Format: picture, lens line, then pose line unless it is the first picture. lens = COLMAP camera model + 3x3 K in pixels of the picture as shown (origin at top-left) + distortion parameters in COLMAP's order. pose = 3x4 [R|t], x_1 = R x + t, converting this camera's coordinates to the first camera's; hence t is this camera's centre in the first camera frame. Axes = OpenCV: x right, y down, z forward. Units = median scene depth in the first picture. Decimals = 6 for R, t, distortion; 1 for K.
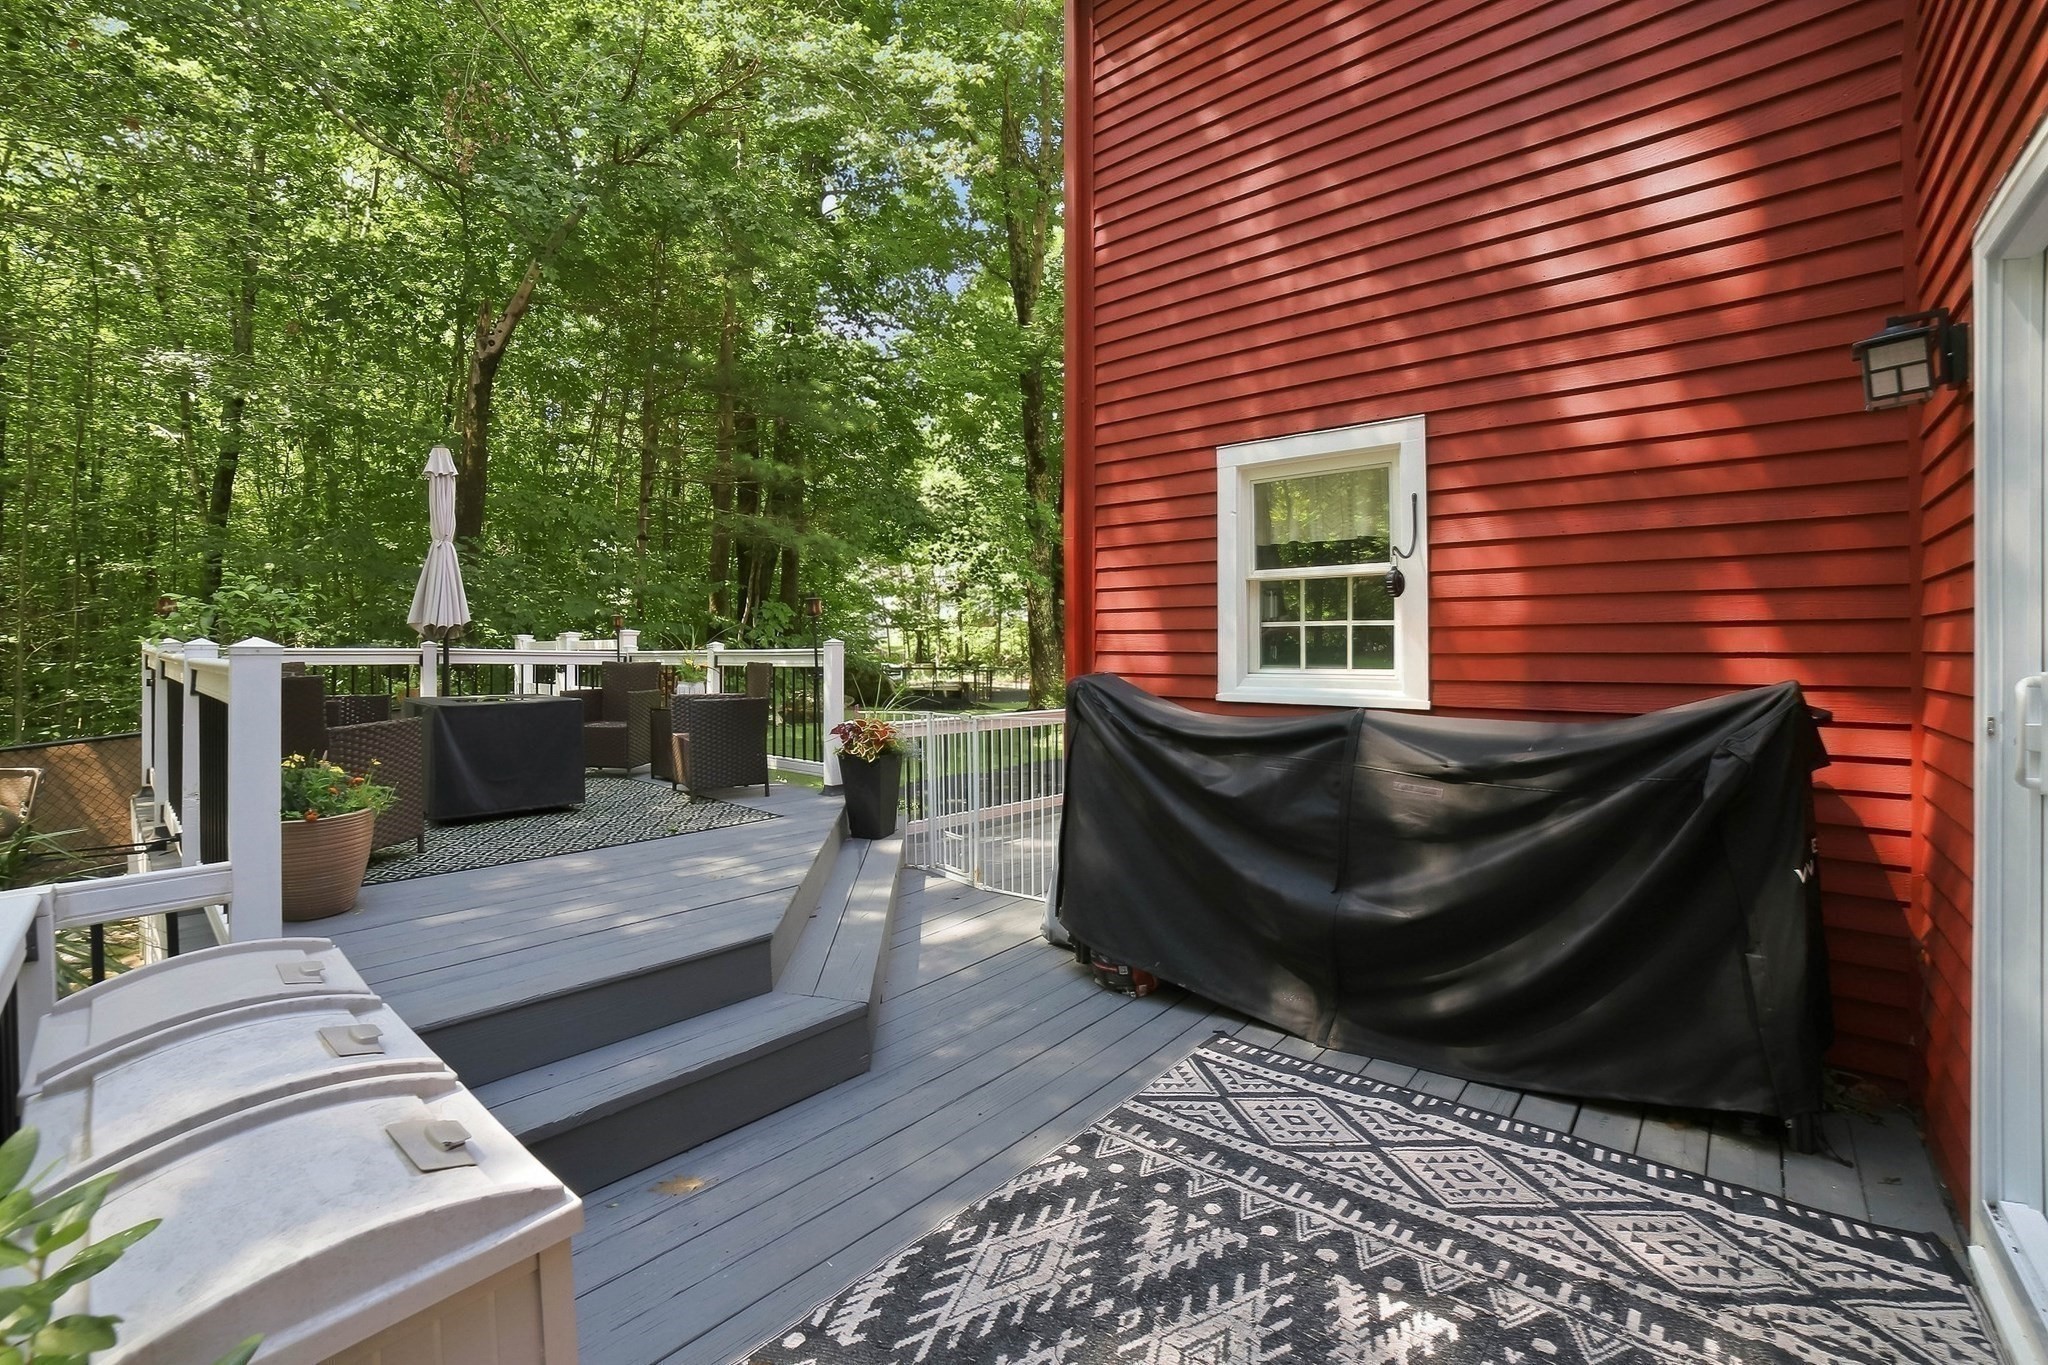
lens RADIAL K [[809.0, 0, 1018.3], [0, 809.0, 646.1], [0, 0, 1]] dist [-0.068499, 0.000036]
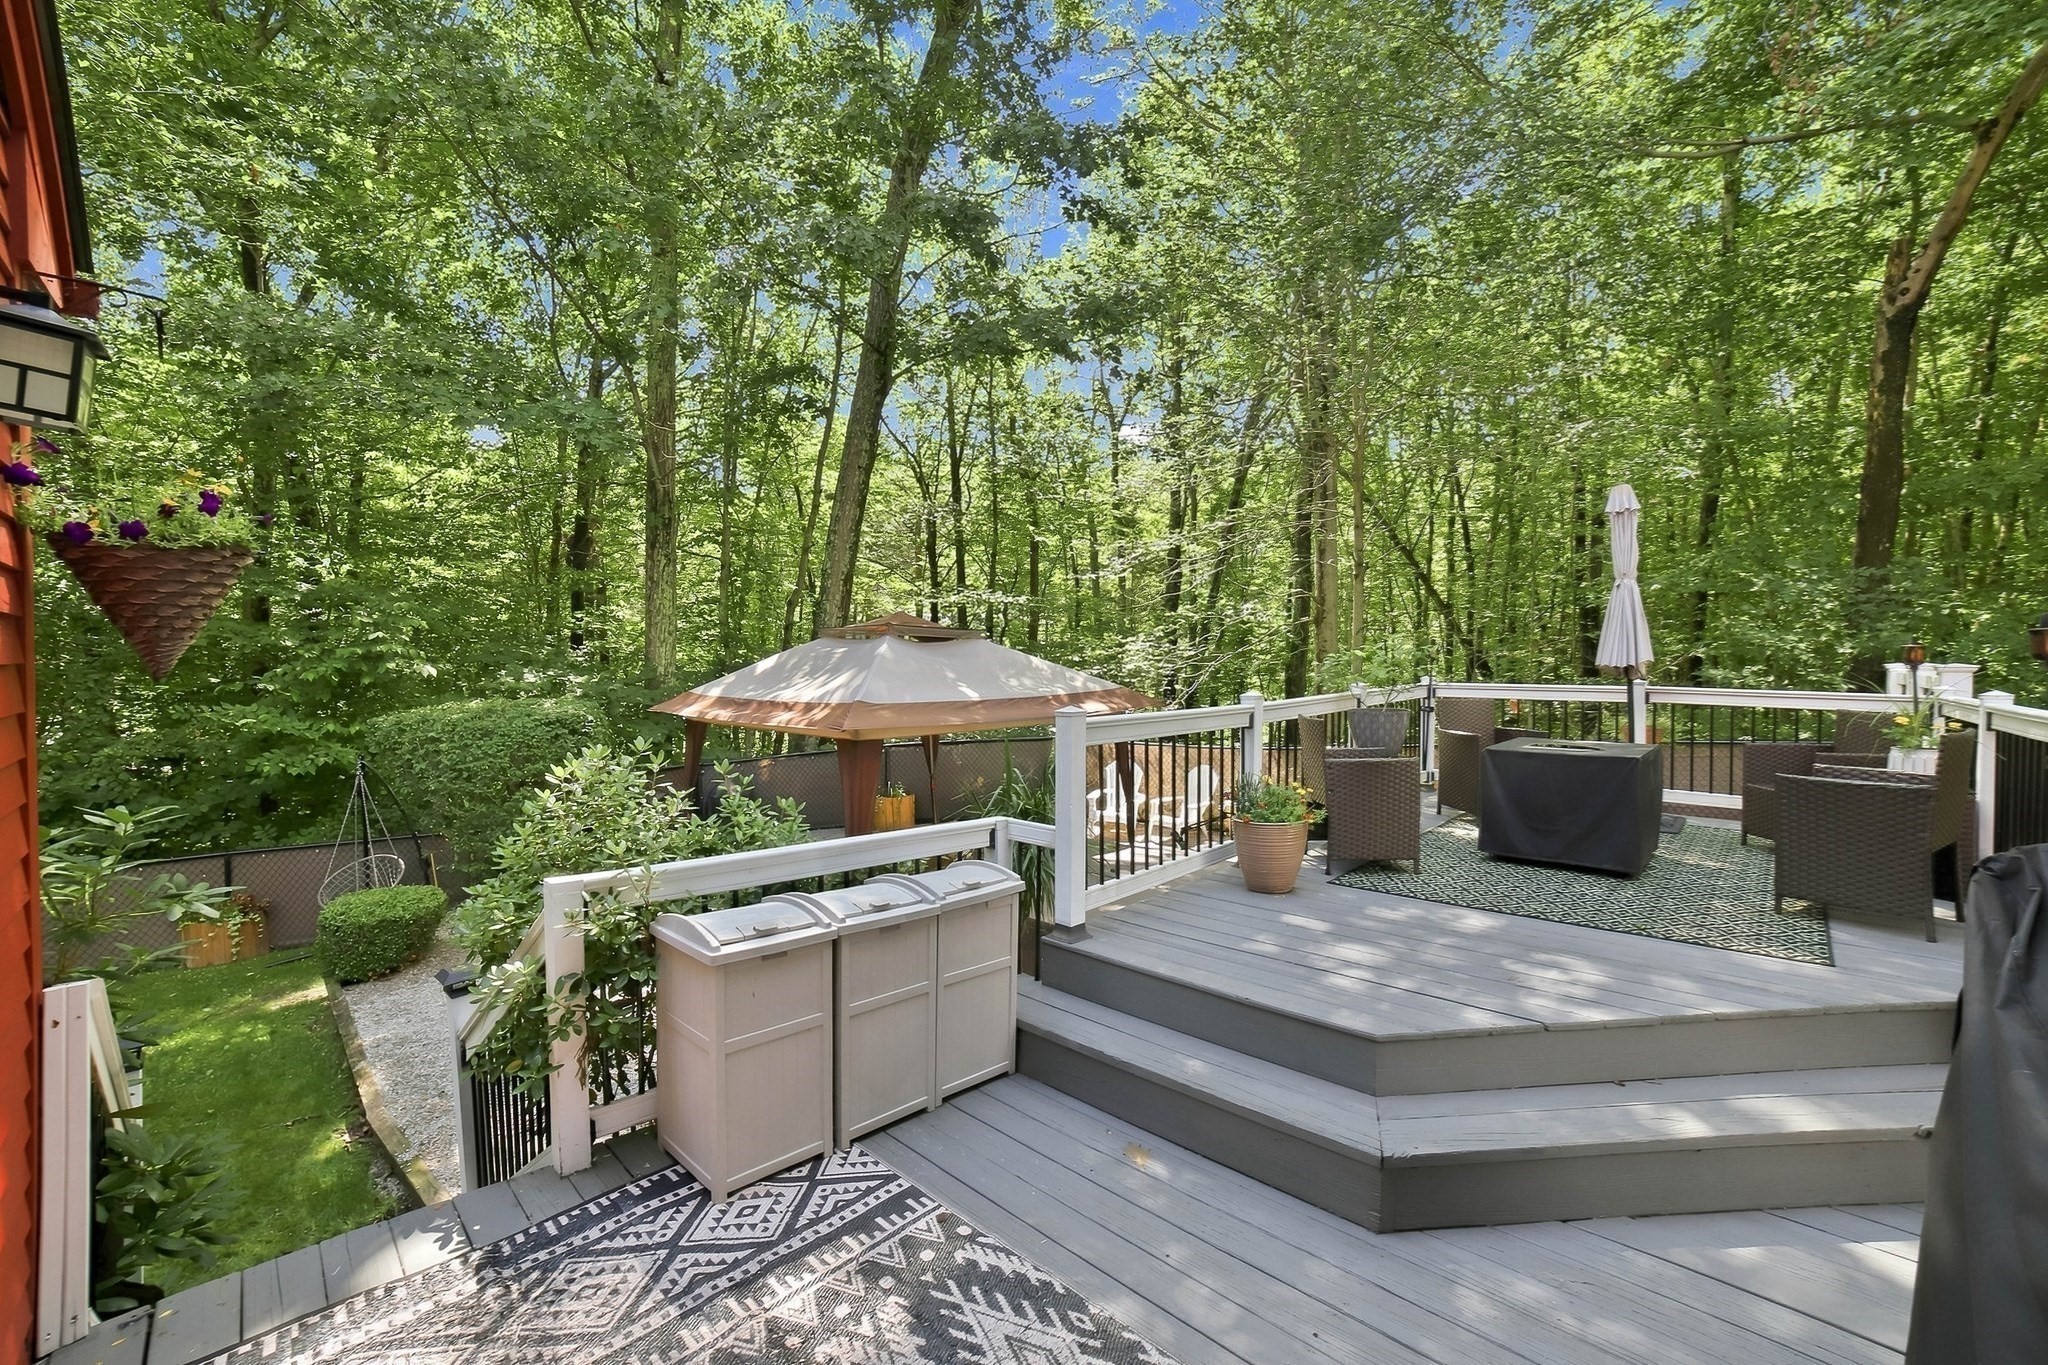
lens RADIAL K [[876.4, 0, 1024.0], [0, 876.4, 682.5], [0, 0, 1]] dist [-0.066943, 0.000123]
pose [[-0.099792, -0.012485, -0.994930, 1.078544], [0.016047, 0.999771, -0.014155, -0.024338], [0.994879, -0.017378, -0.099569, 1.141909]]
